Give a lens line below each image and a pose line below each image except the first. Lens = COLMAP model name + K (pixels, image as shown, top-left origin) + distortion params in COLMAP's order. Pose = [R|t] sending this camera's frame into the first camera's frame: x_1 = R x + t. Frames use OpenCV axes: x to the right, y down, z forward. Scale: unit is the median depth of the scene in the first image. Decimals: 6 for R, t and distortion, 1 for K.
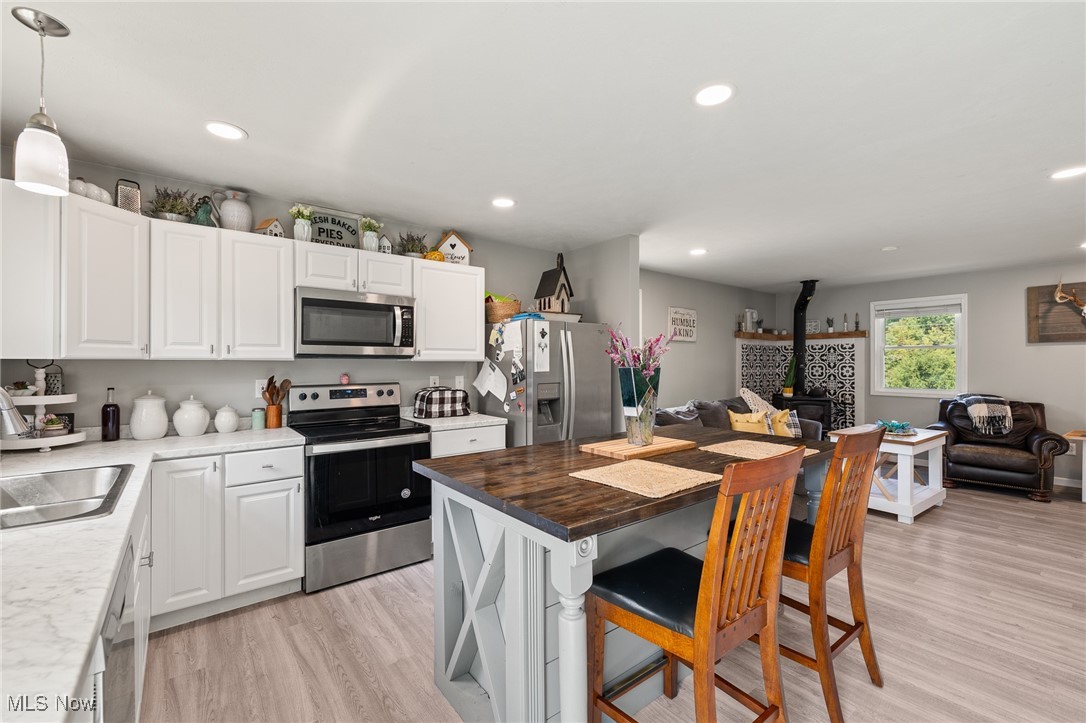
lens RADIAL K [[460.2, 0, 543.0], [0, 460.2, 361.5], [0, 0, 1]] dist [0.001622, -0.000006]
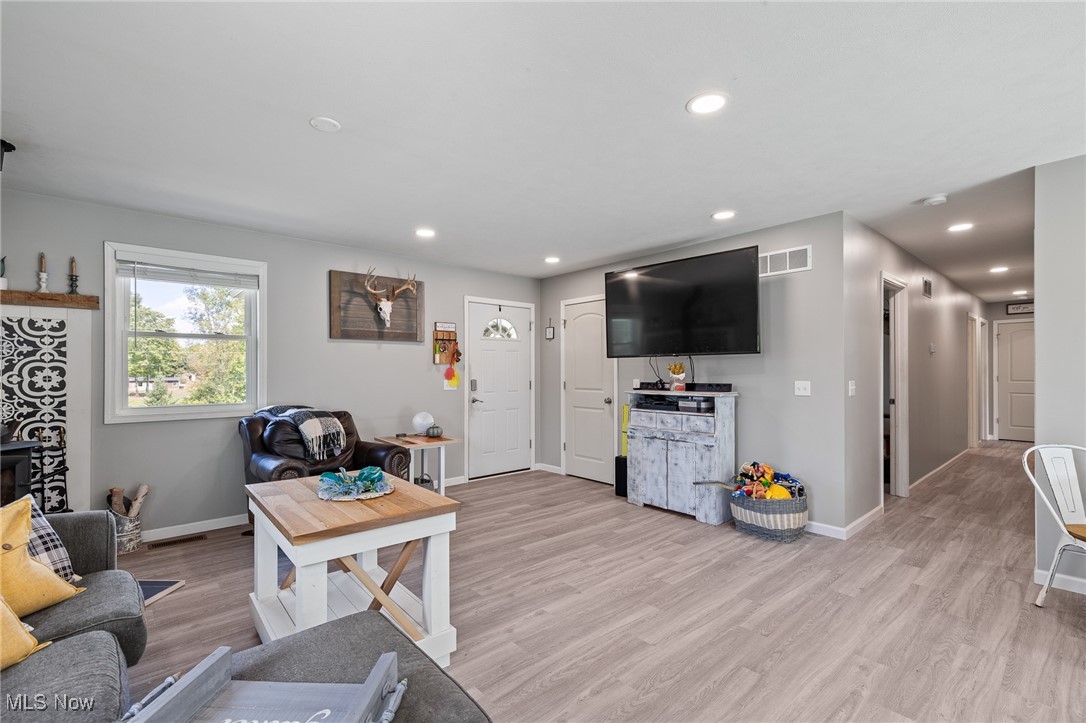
lens RADIAL K [[477.8, 0, 550.7], [0, 477.8, 368.6], [0, 0, 1]] dist [0.001173, 0.000182]
pose [[-0.066923, 0.007545, 0.997730, 0.173521], [0.001926, 0.999971, -0.007433, 0.018432], [-0.997756, 0.001424, -0.066936, 0.621688]]
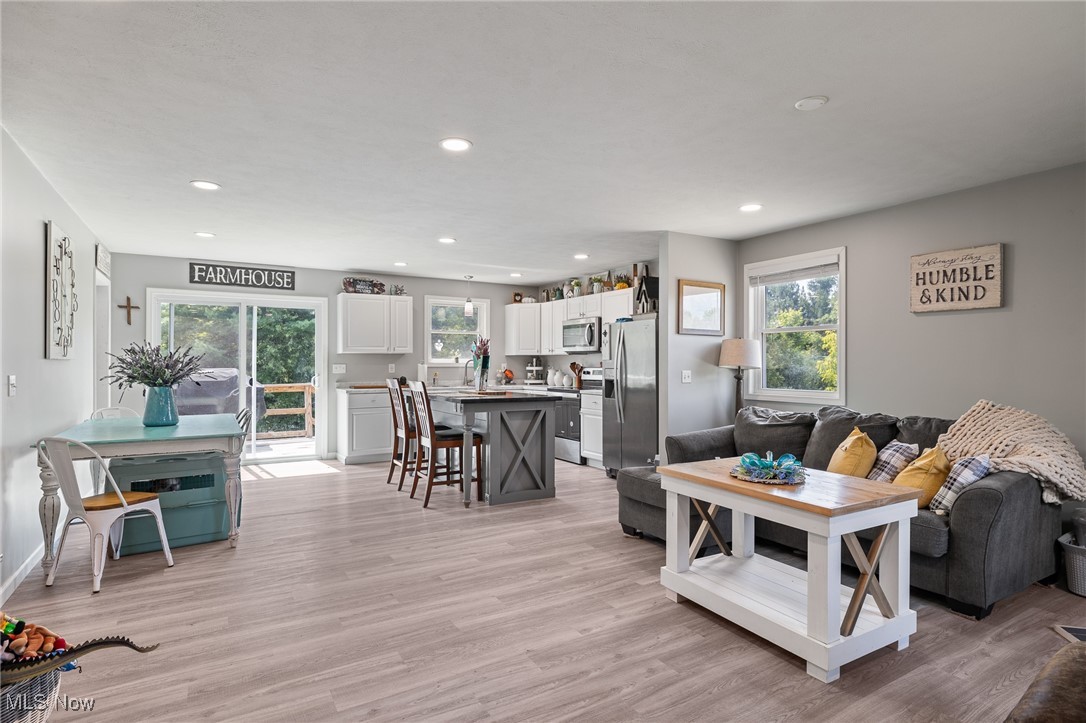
lens RADIAL K [[564.4, 0, 543.0], [0, 564.4, 361.5], [0, 0, 1]] dist [0.000489, -0.000033]
pose [[-0.128955, -0.003143, -0.991646, 1.074120], [-0.000224, 0.999995, -0.003141, 0.020048], [0.991650, -0.000183, -0.128955, 0.627906]]
